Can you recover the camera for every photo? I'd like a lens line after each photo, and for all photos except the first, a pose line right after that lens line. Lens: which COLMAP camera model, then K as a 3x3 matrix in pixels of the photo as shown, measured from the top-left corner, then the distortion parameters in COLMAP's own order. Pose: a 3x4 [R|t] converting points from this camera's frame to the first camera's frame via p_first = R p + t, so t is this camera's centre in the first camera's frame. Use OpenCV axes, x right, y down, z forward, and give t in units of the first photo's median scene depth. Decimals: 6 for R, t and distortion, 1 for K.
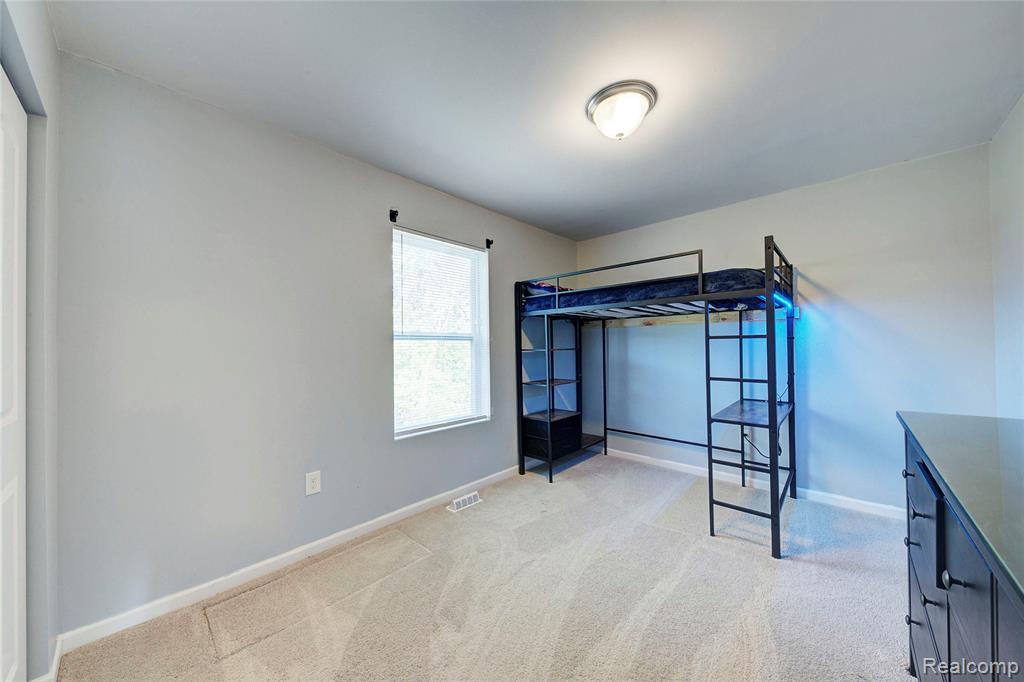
lens RADIAL K [[353.5, 0, 511.5], [0, 353.5, 342.8], [0, 0, 1]] dist [-0.001724, -0.002858]
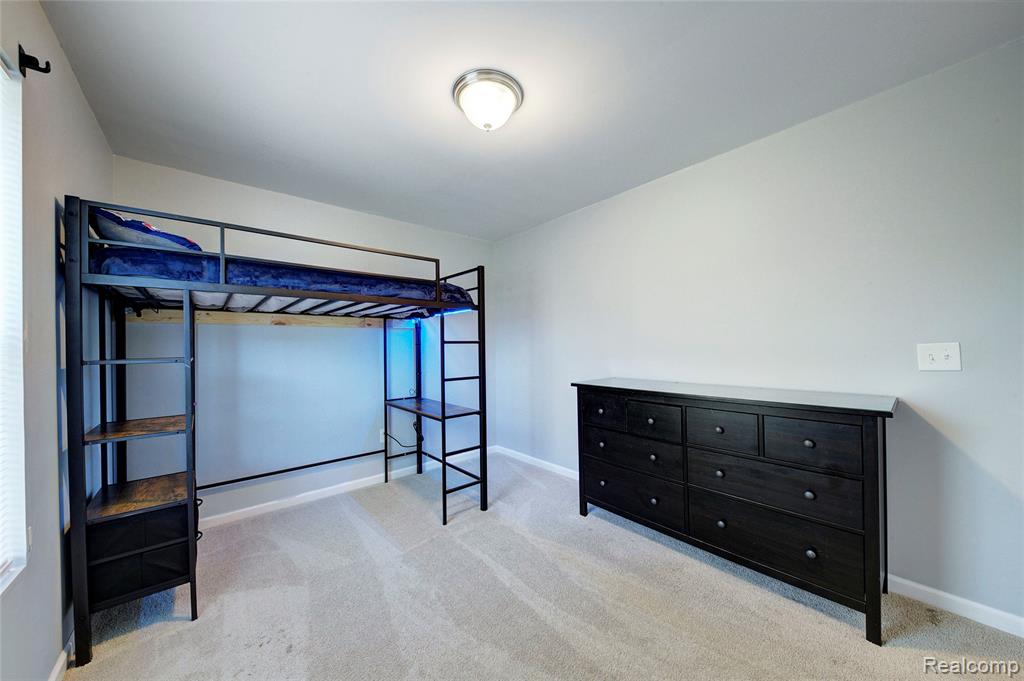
lens RADIAL K [[353.5, 0, 511.9], [0, 353.5, 343.1], [0, 0, 1]] dist [-0.001724, -0.002858]
pose [[0.094446, 0.020372, 0.995322, -0.362984], [0.004633, 0.999771, -0.020903, 0.008771], [-0.995519, 0.006586, 0.094330, 0.496951]]
